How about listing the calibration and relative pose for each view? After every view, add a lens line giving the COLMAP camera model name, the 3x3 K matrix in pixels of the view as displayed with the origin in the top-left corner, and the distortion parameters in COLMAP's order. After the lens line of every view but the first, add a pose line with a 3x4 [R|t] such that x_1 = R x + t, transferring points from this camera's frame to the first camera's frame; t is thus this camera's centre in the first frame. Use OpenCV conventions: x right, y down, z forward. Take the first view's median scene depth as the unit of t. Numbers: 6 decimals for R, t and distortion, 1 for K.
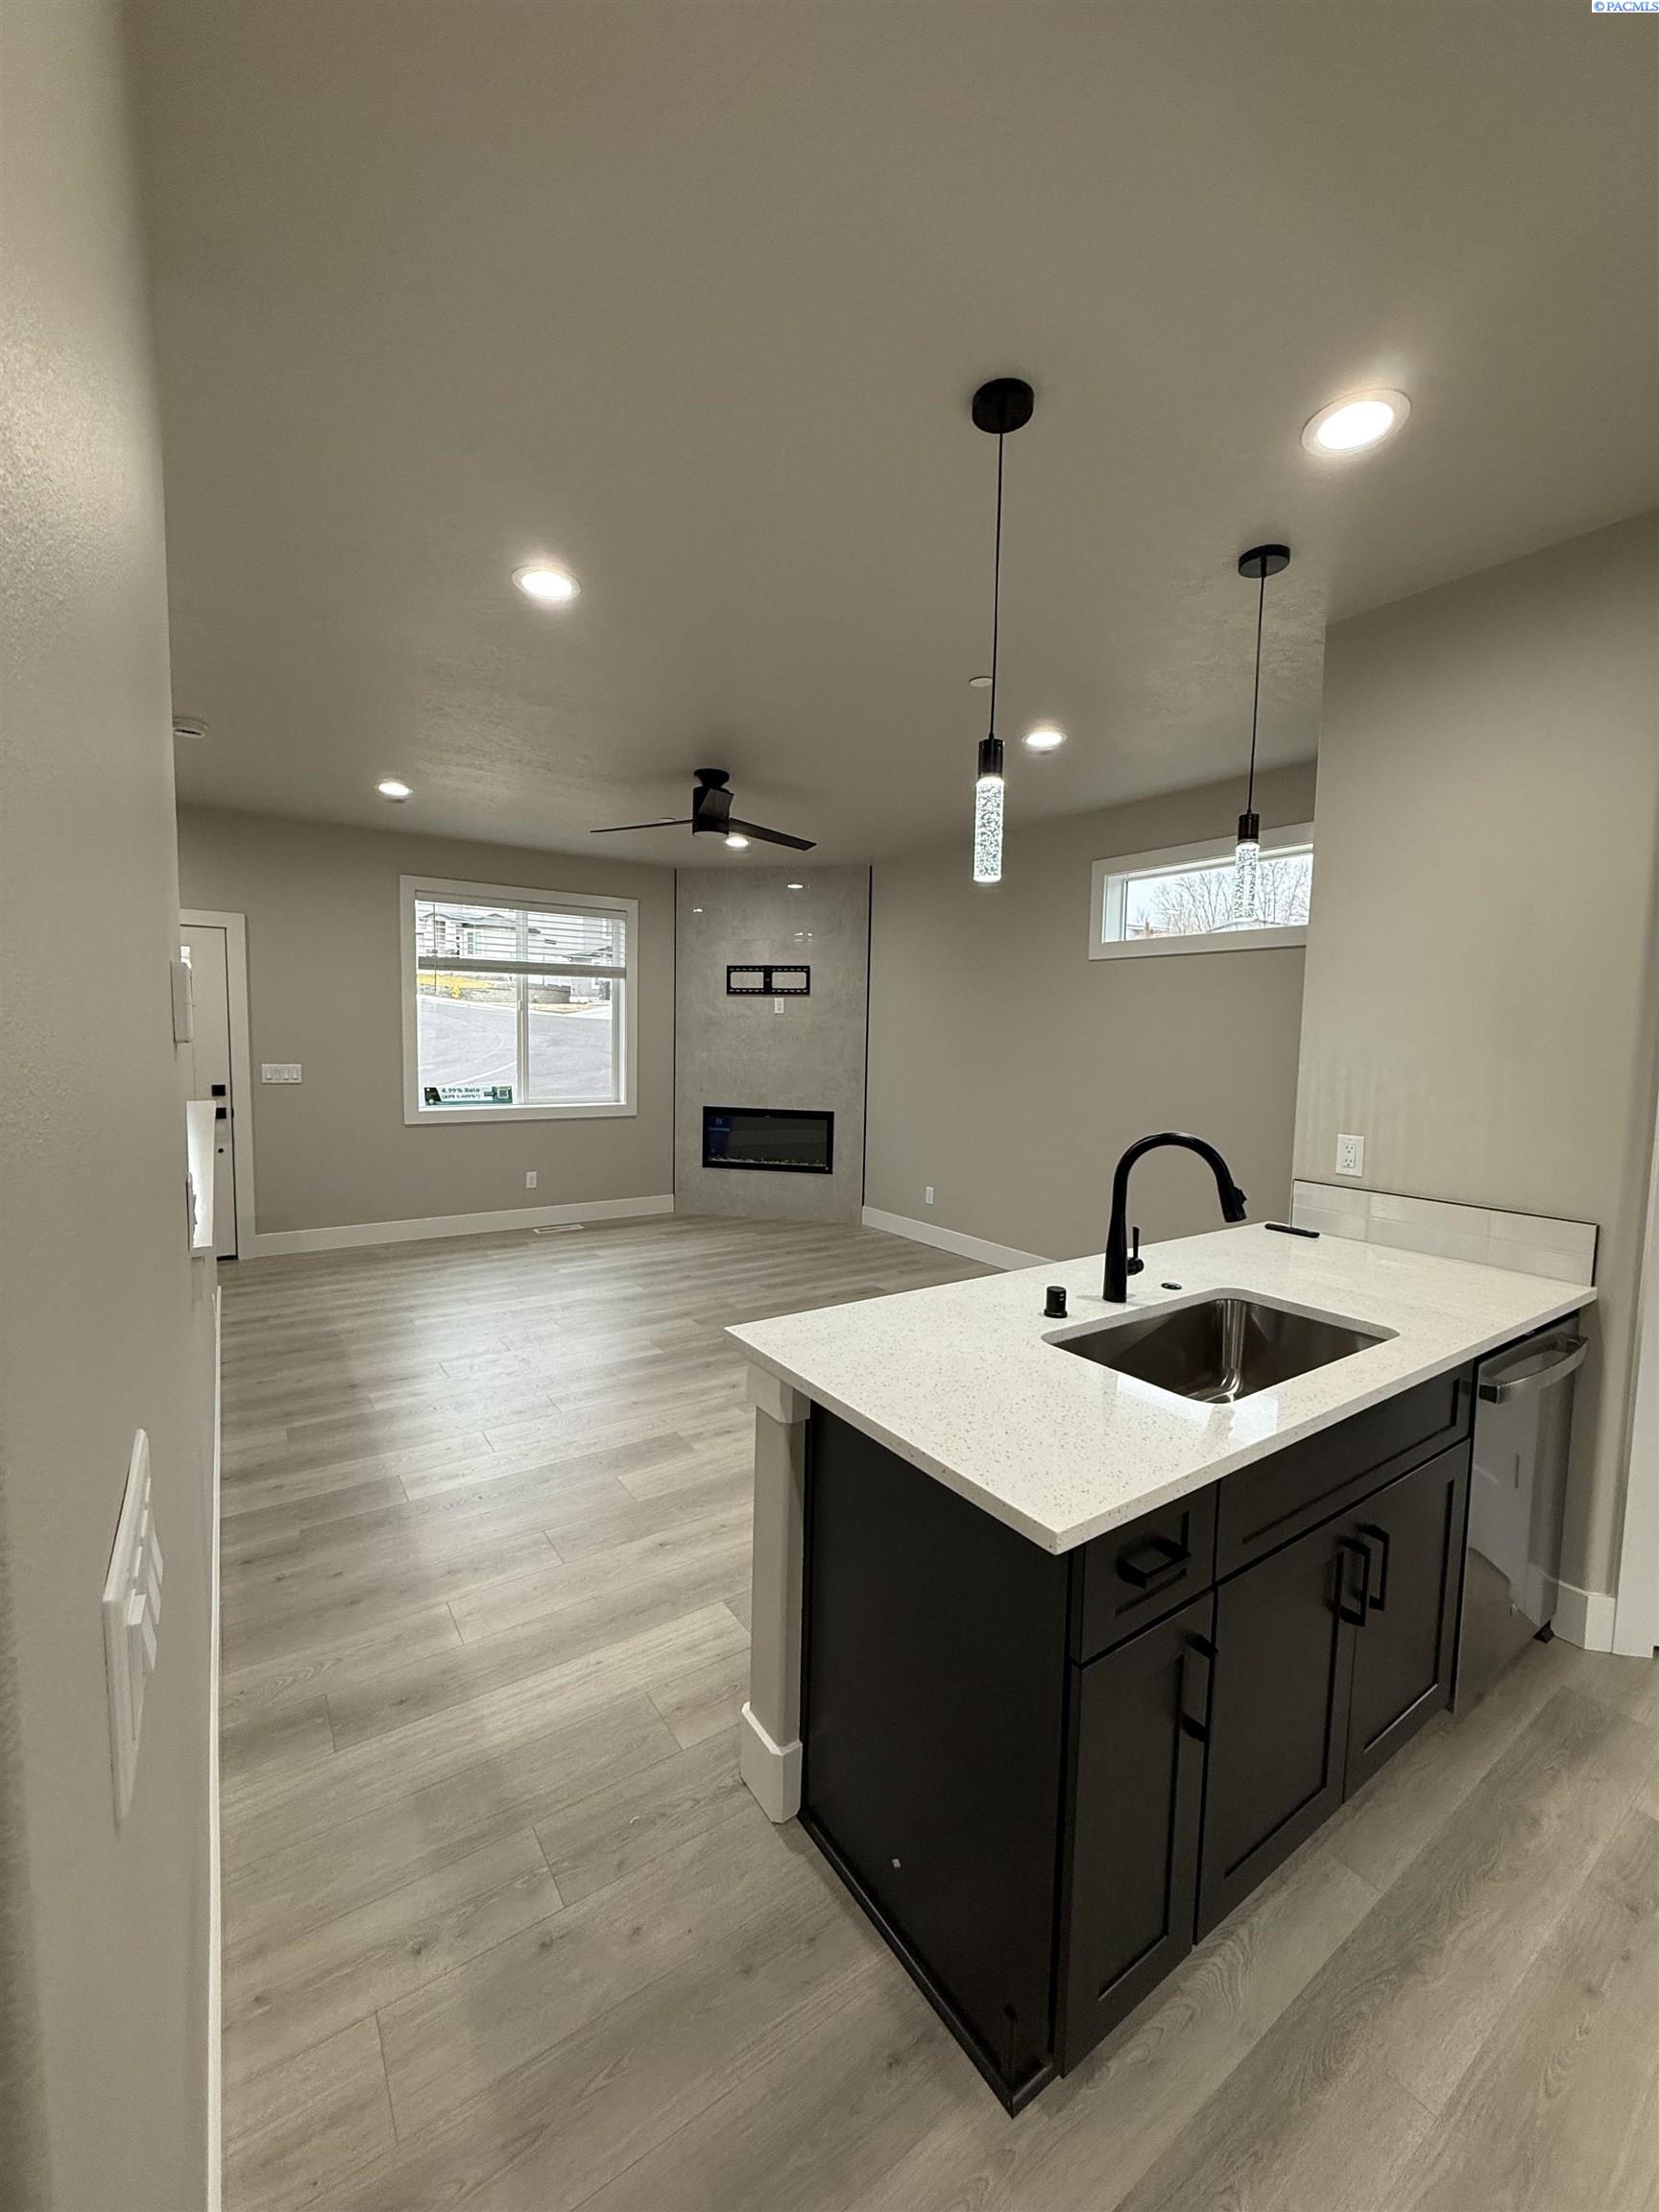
lens RADIAL K [[880.5, 0, 824.1], [0, 880.5, 1099.4], [0, 0, 1]] dist [0.000138, -0.000016]
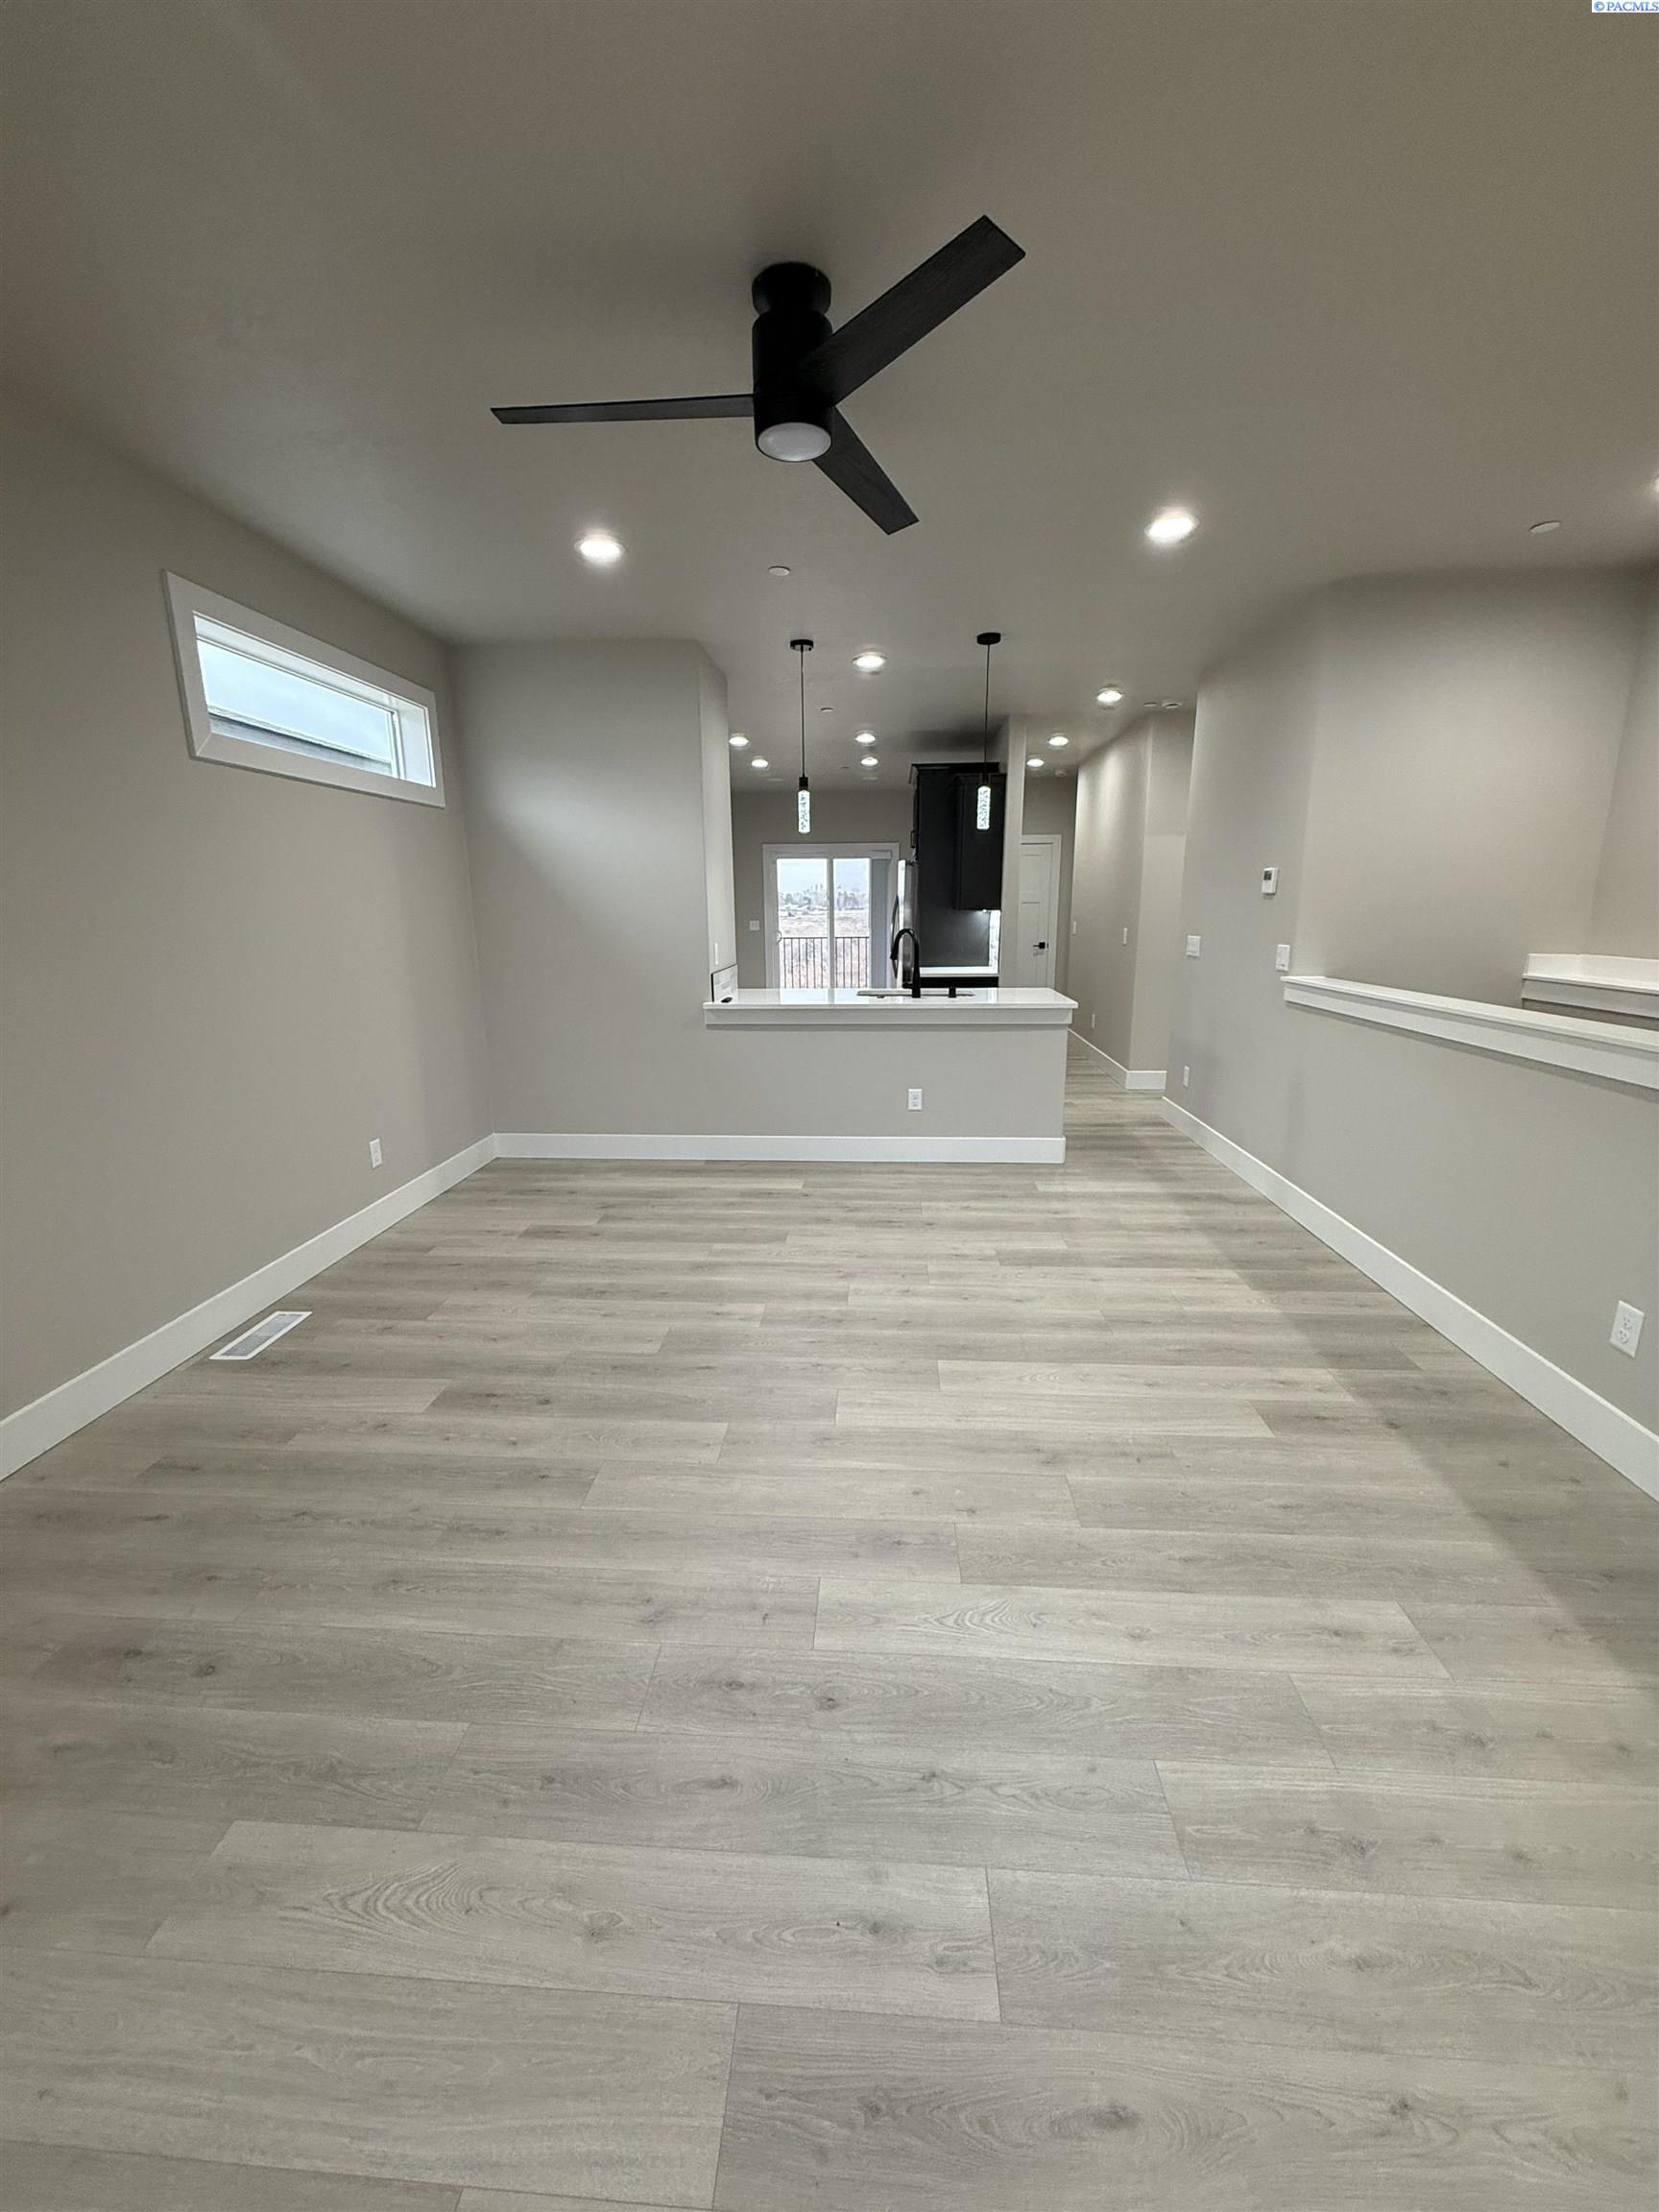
lens RADIAL K [[880.5, 0, 824.1], [0, 880.5, 1099.4], [0, 0, 1]] dist [0.000138, -0.000016]
pose [[-0.784348, -0.149196, 0.602112, -0.412484], [0.040748, 0.956157, 0.290005, -0.094098], [-0.618981, 0.251999, -0.743881, 1.255928]]
